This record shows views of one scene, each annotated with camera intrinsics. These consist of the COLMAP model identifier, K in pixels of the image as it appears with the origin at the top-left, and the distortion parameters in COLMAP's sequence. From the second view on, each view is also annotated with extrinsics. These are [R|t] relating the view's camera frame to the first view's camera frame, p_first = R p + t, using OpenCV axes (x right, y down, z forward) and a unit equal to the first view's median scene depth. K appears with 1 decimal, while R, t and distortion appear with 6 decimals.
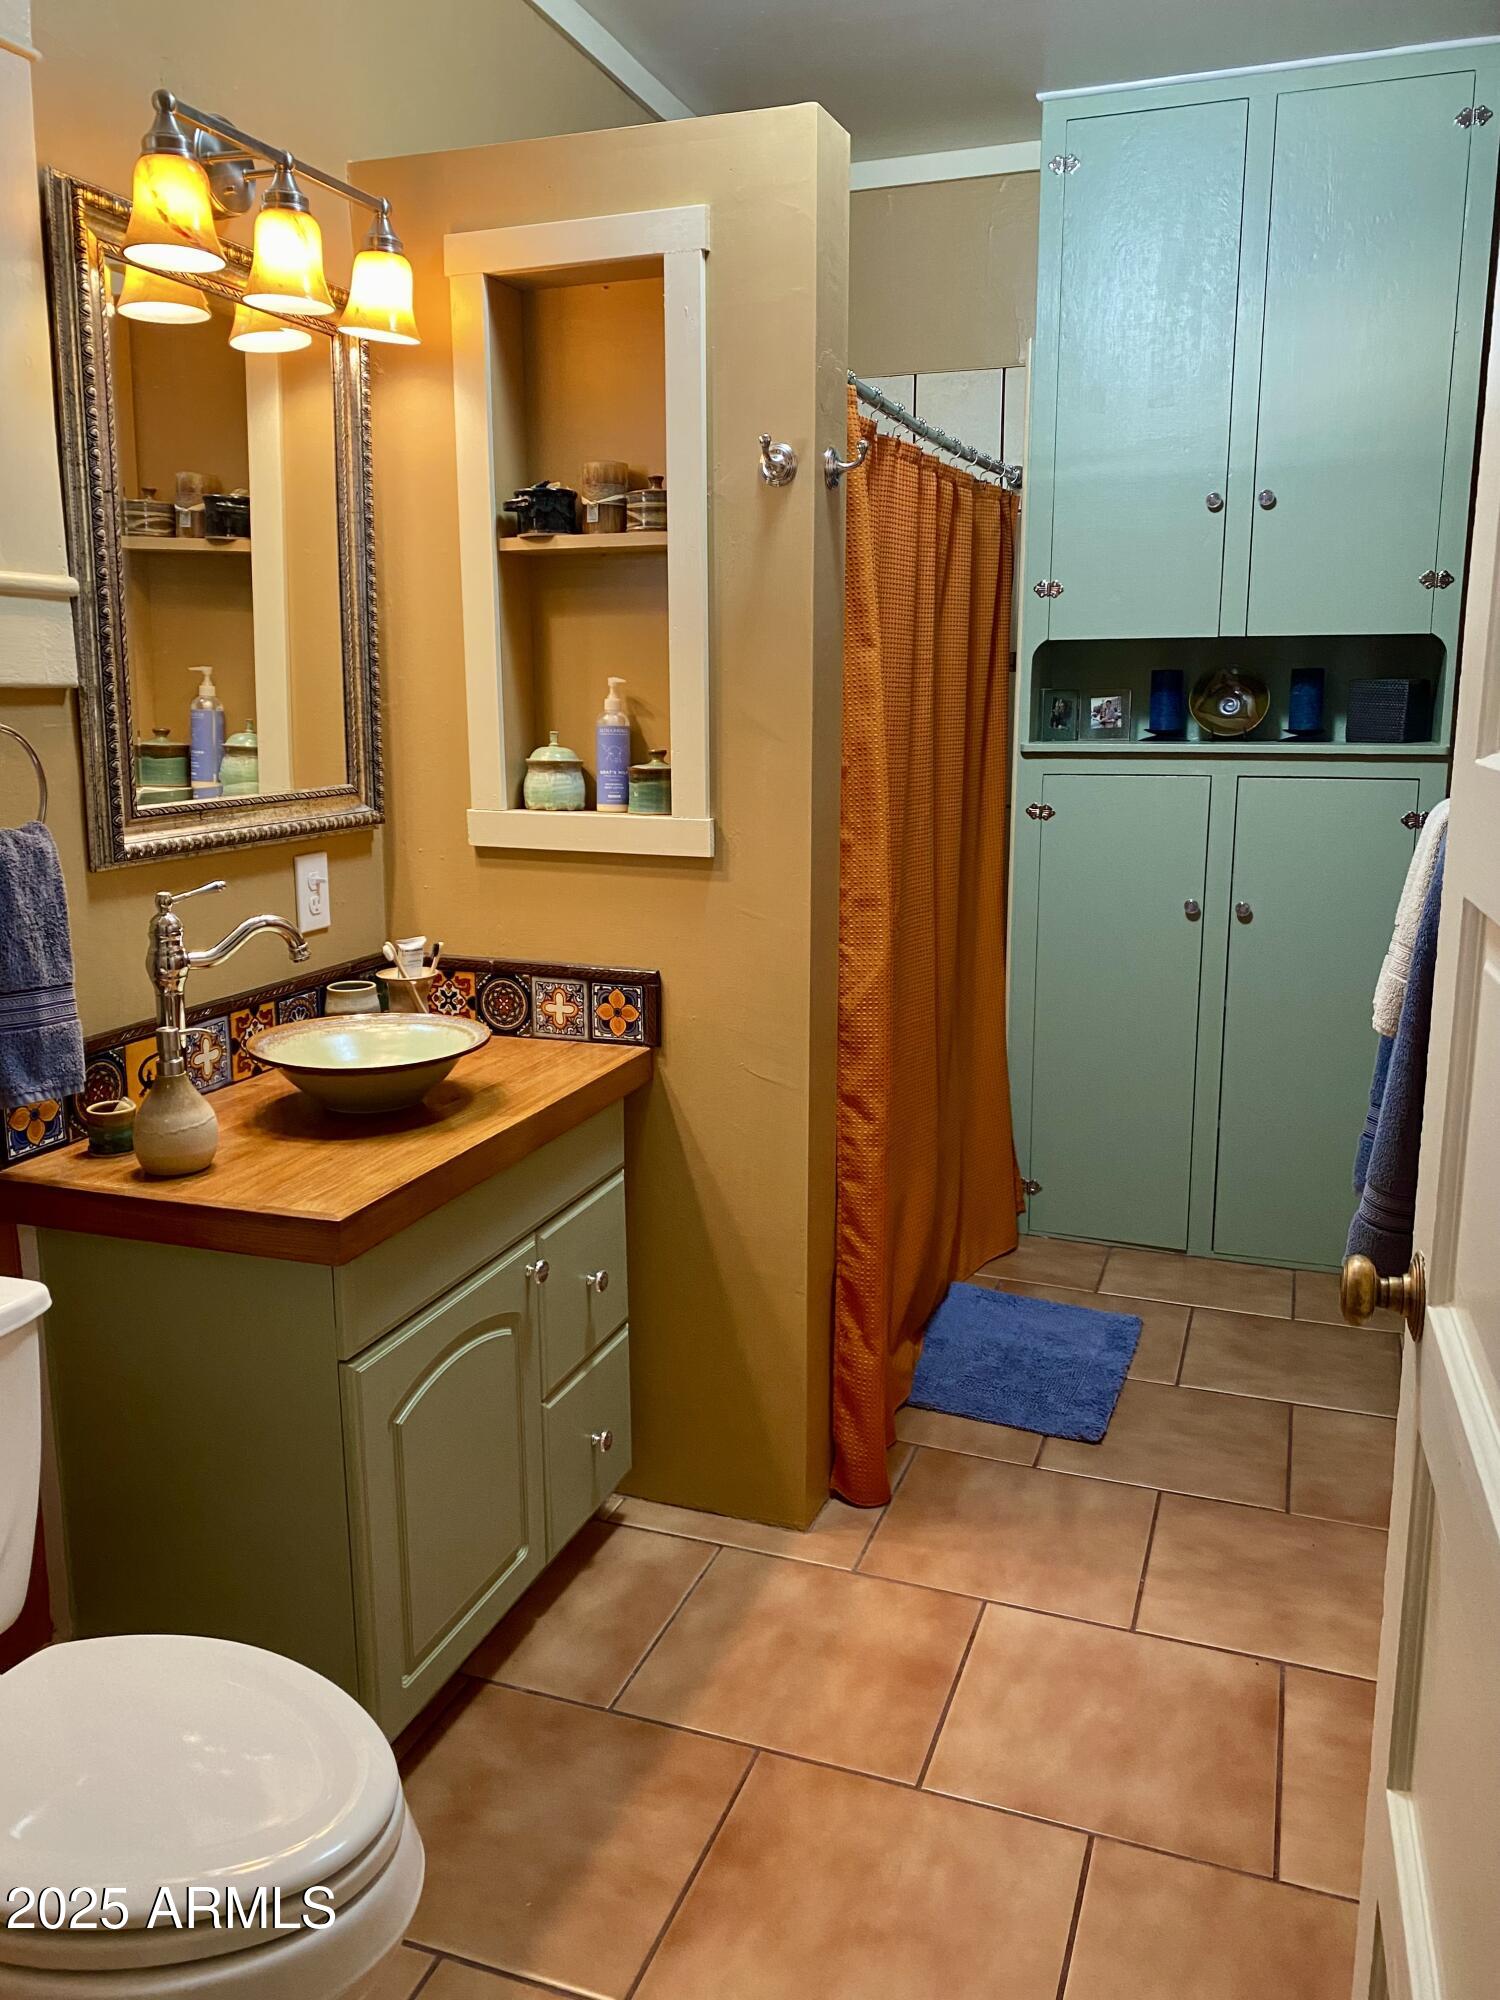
lens RADIAL K [[1533.1, 0, 751.0], [0, 1533.1, 996.2], [0, 0, 1]] dist [0.039957, 0.001429]
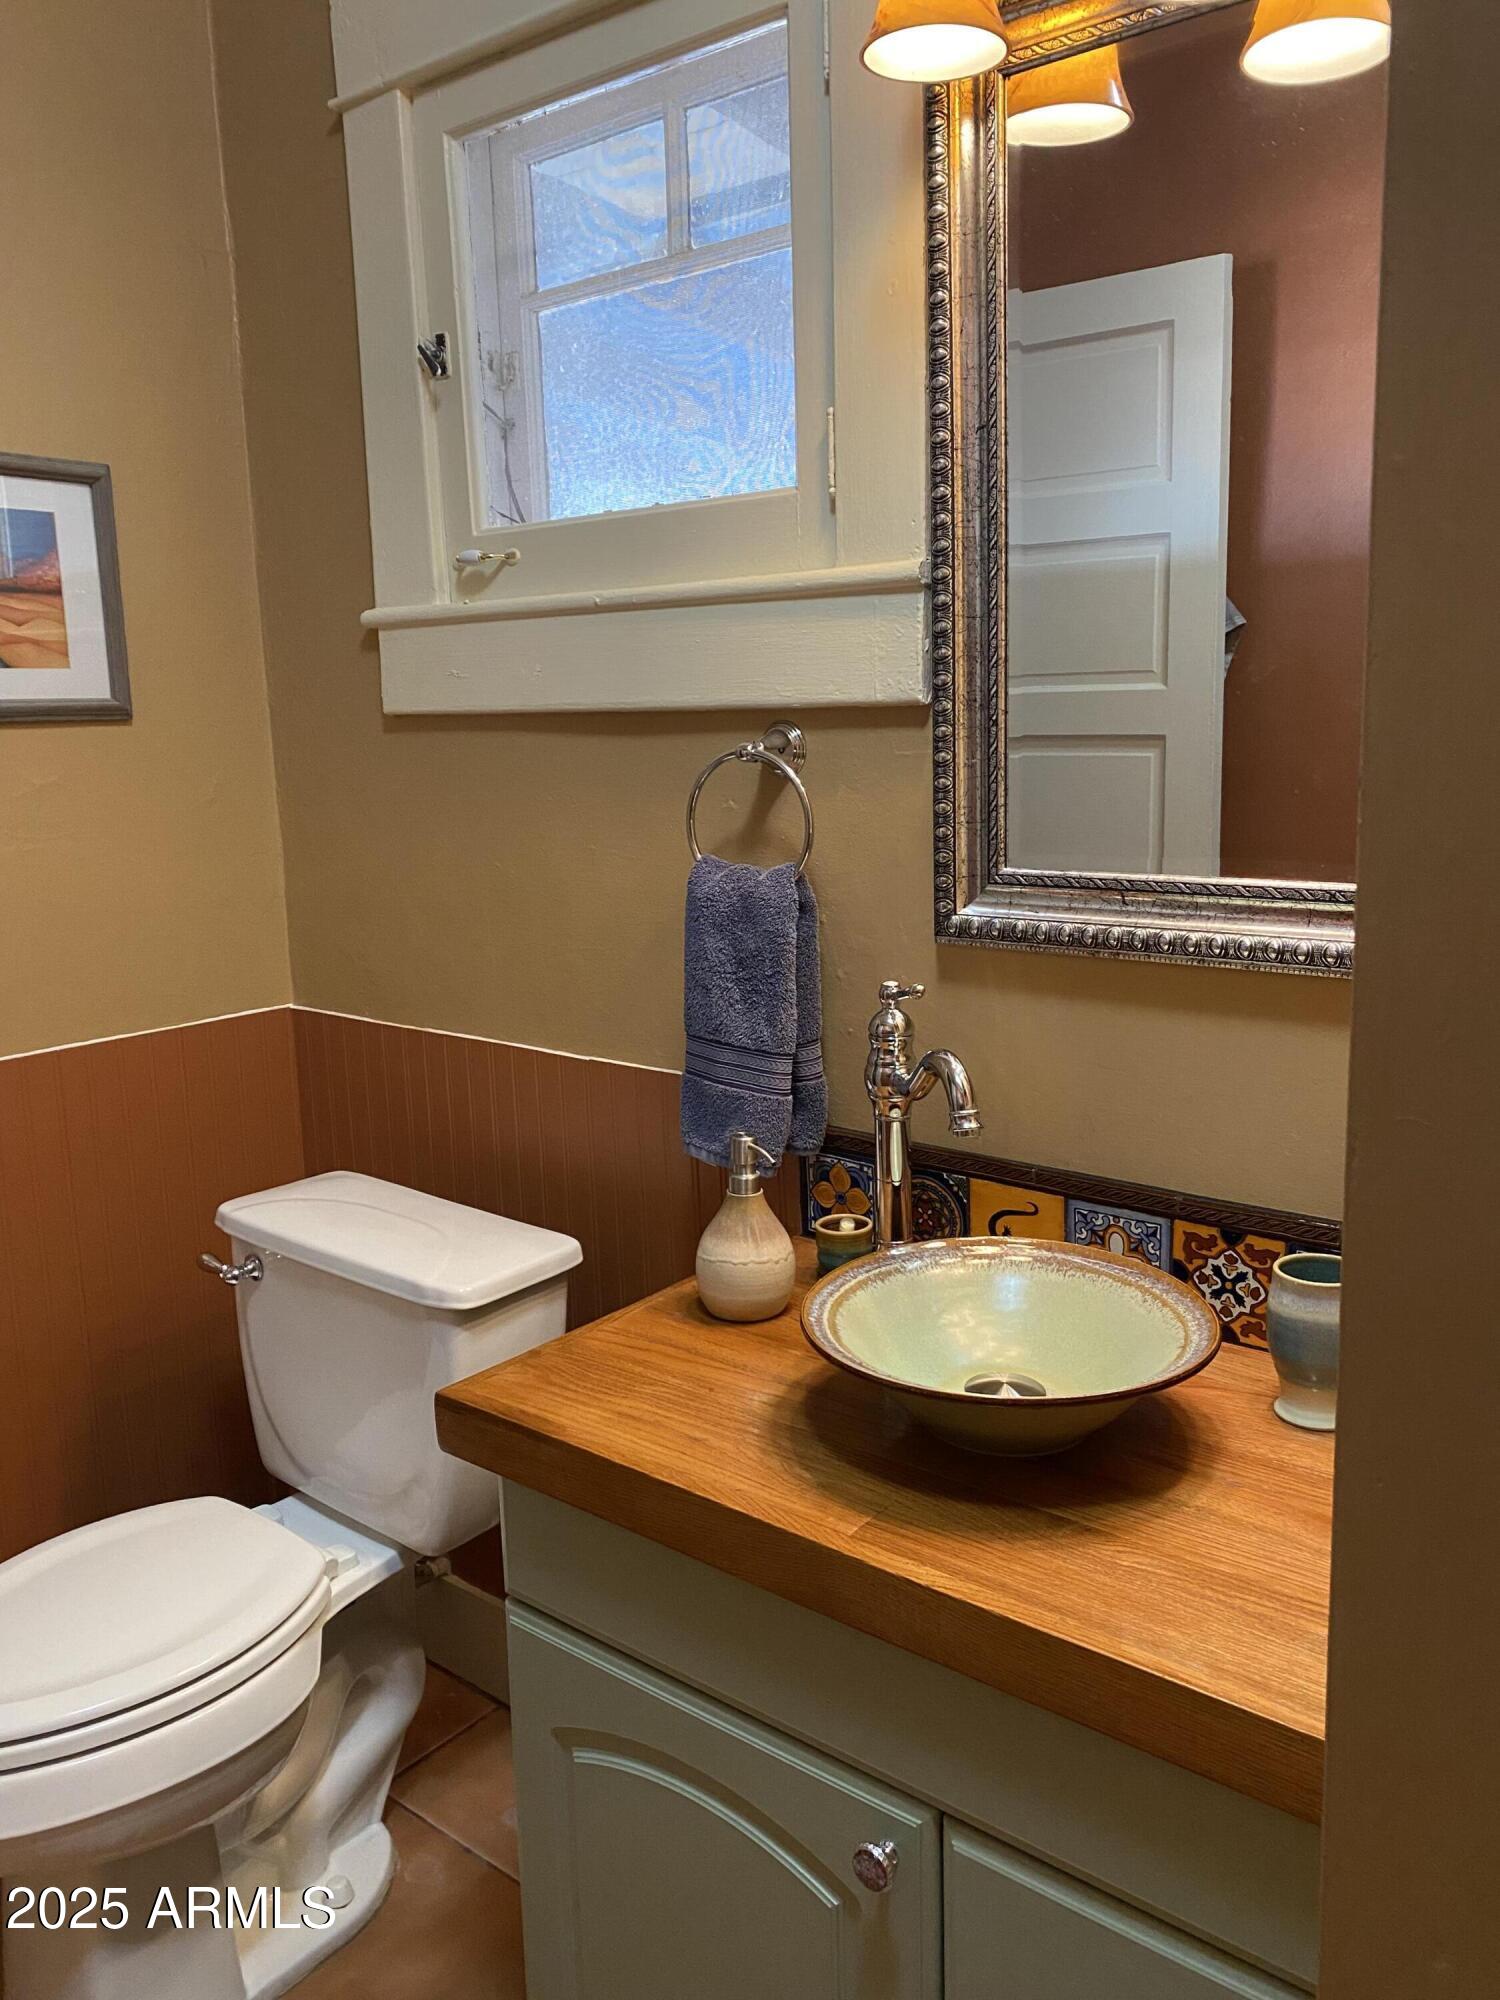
lens RADIAL K [[1533.1, 0, 754.3], [0, 1533.1, 997.2], [0, 0, 1]] dist [0.039957, 0.001429]
pose [[-0.322511, 0.188616, -0.927583, 0.308605], [-0.167039, 0.953226, 0.251908, -0.224623], [0.931711, 0.236186, -0.275920, 1.095206]]
